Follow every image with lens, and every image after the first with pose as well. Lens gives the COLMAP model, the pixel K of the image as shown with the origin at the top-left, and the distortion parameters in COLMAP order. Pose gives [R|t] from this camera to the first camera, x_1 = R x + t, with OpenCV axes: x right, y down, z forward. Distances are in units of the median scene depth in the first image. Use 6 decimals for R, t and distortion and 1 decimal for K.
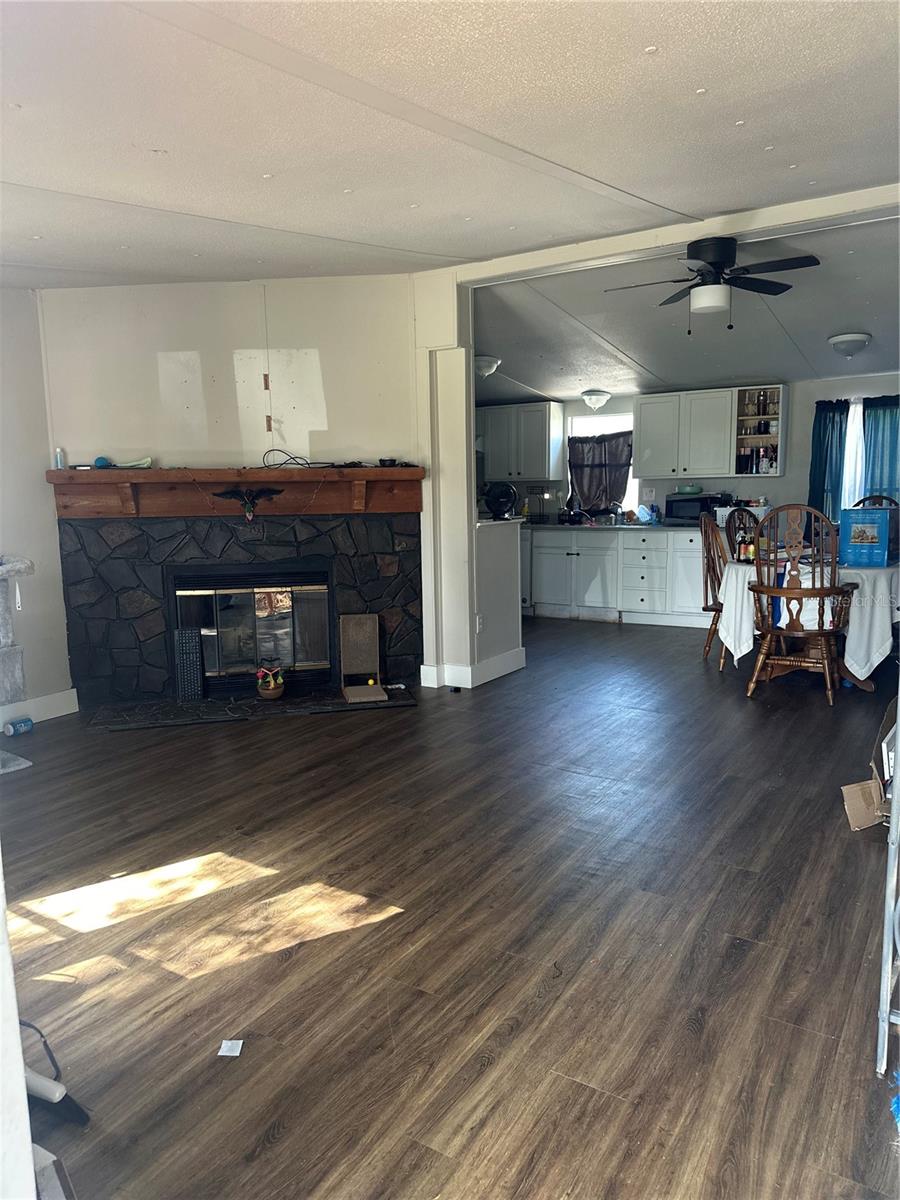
lens RADIAL K [[823.9, 0, 450.0], [0, 823.9, 600.0], [0, 0, 1]] dist [0.051288, -0.000990]
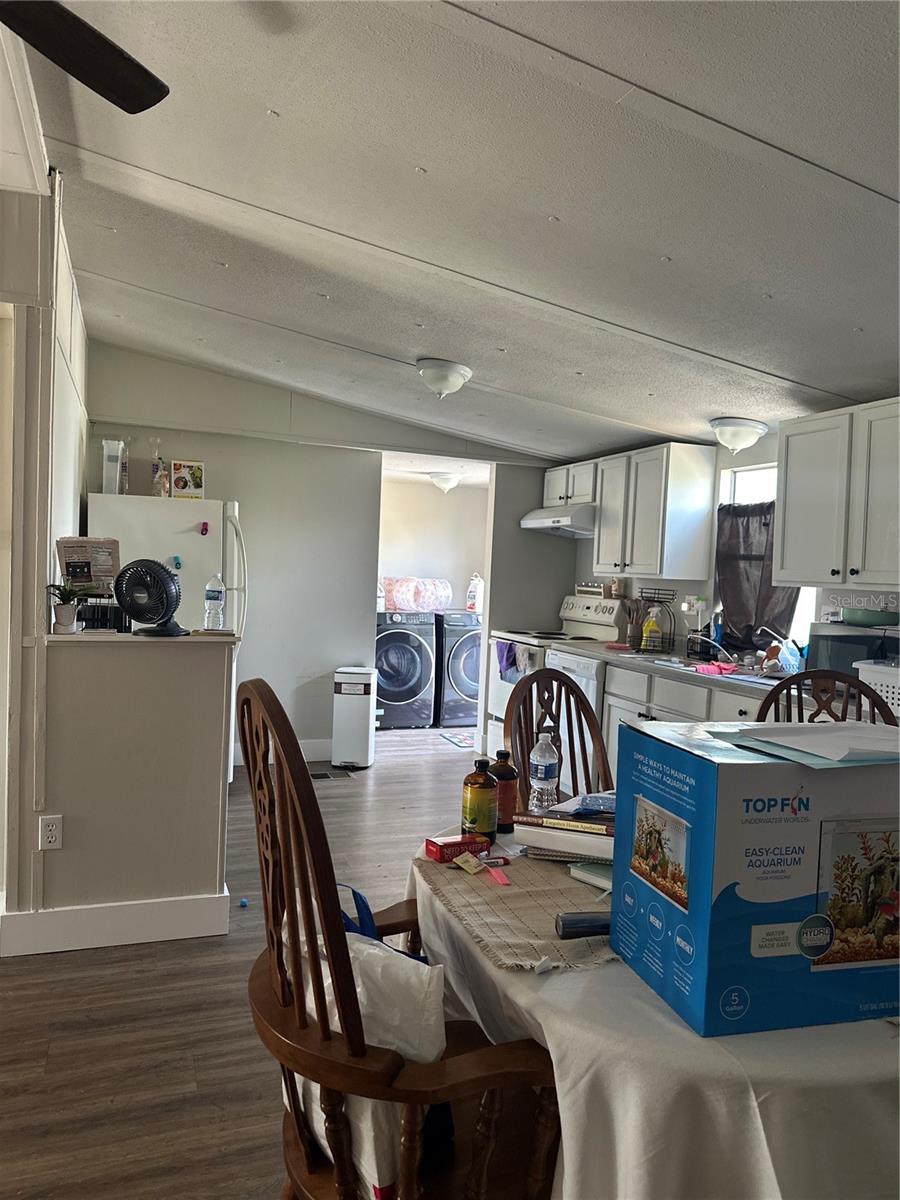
lens RADIAL K [[823.9, 0, 450.0], [0, 823.9, 600.0], [0, 0, 1]] dist [0.051288, -0.000990]
pose [[0.771880, 0.075290, -0.631294, 0.377517], [-0.142087, 0.988277, -0.055864, -0.080773], [0.619687, 0.132819, 0.773529, 0.487122]]
